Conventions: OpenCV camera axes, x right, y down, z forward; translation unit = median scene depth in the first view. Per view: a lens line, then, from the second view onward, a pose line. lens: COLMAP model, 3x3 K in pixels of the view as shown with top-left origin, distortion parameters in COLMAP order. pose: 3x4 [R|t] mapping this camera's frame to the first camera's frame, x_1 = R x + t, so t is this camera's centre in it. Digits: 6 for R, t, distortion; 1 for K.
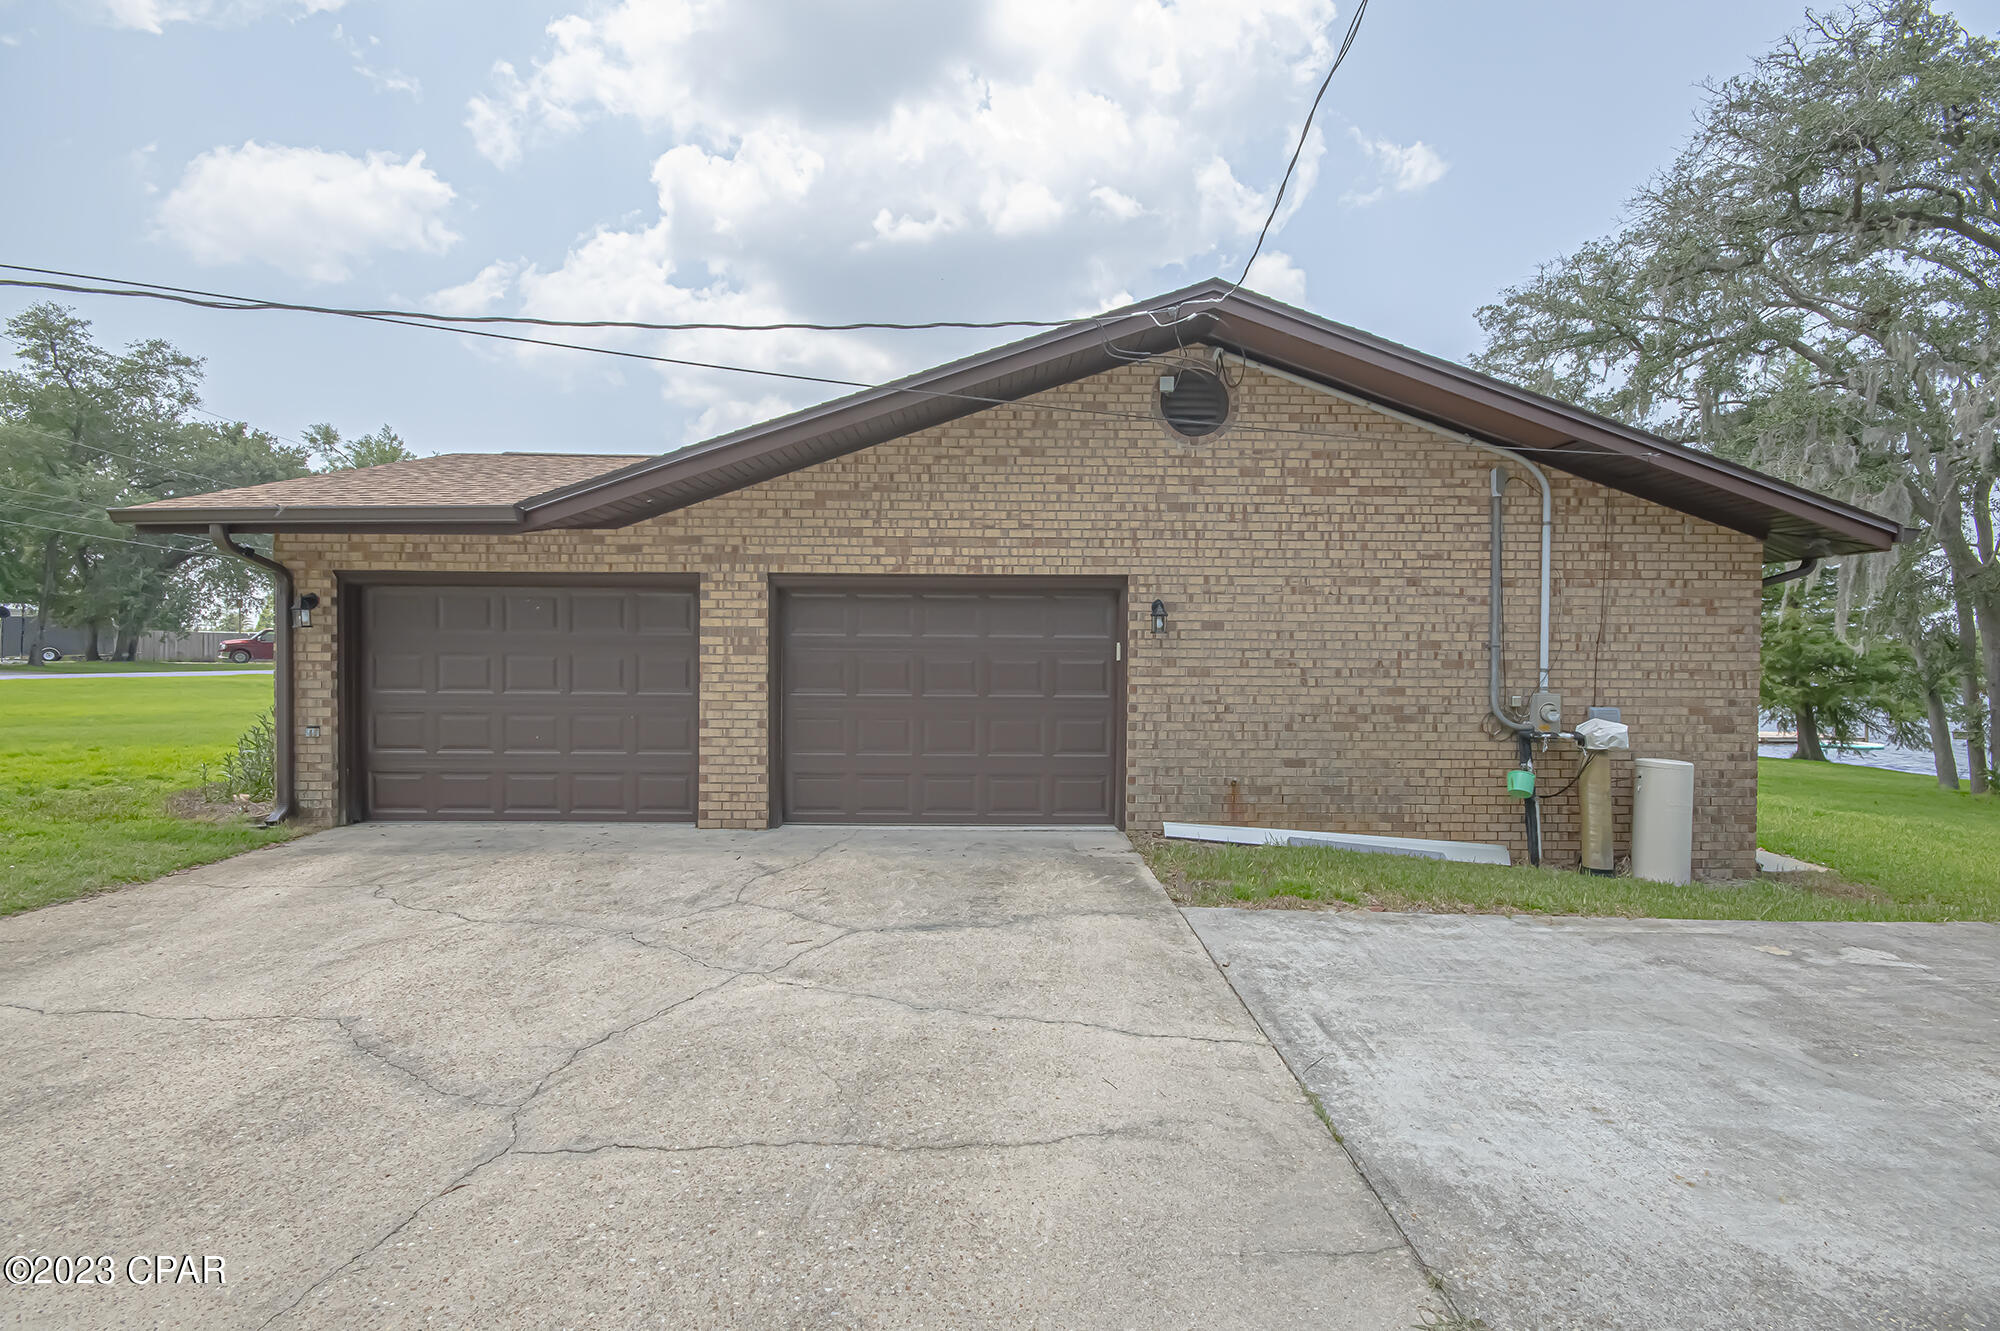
lens RADIAL K [[879.8, 0, 1006.9], [0, 879.8, 676.7], [0, 0, 1]] dist [0.004606, -0.006080]
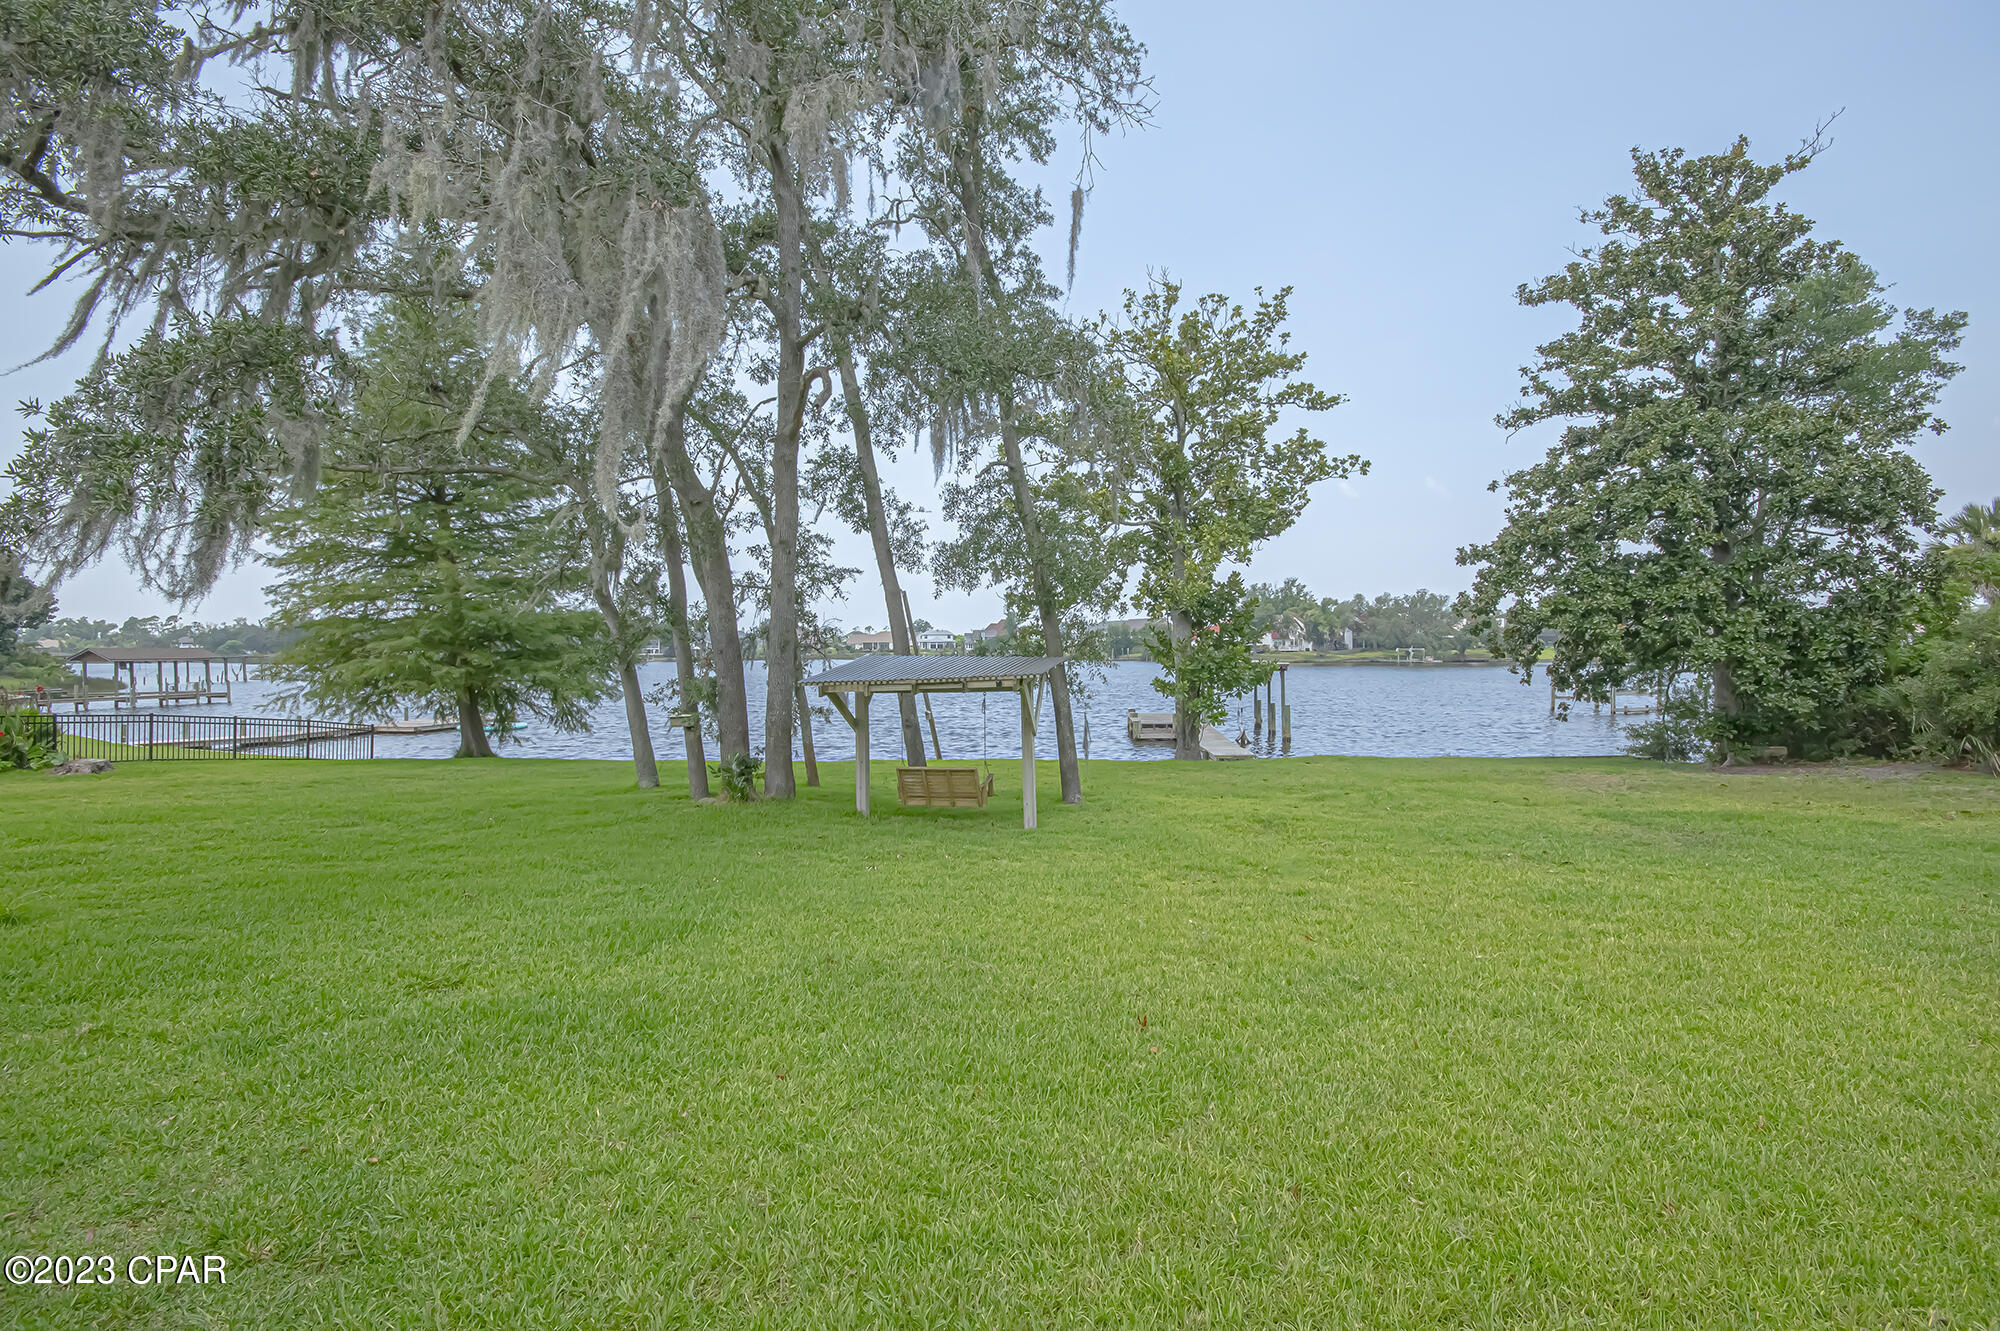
lens RADIAL K [[879.8, 0, 1016.8], [0, 879.8, 664.3], [0, 0, 1]] dist [0.004606, -0.006080]
pose [[0.253048, -0.024169, 0.967152, 0.266113], [0.021828, 0.999576, 0.019268, 0.005579], [-0.967207, 0.016235, 0.253468, 0.320866]]
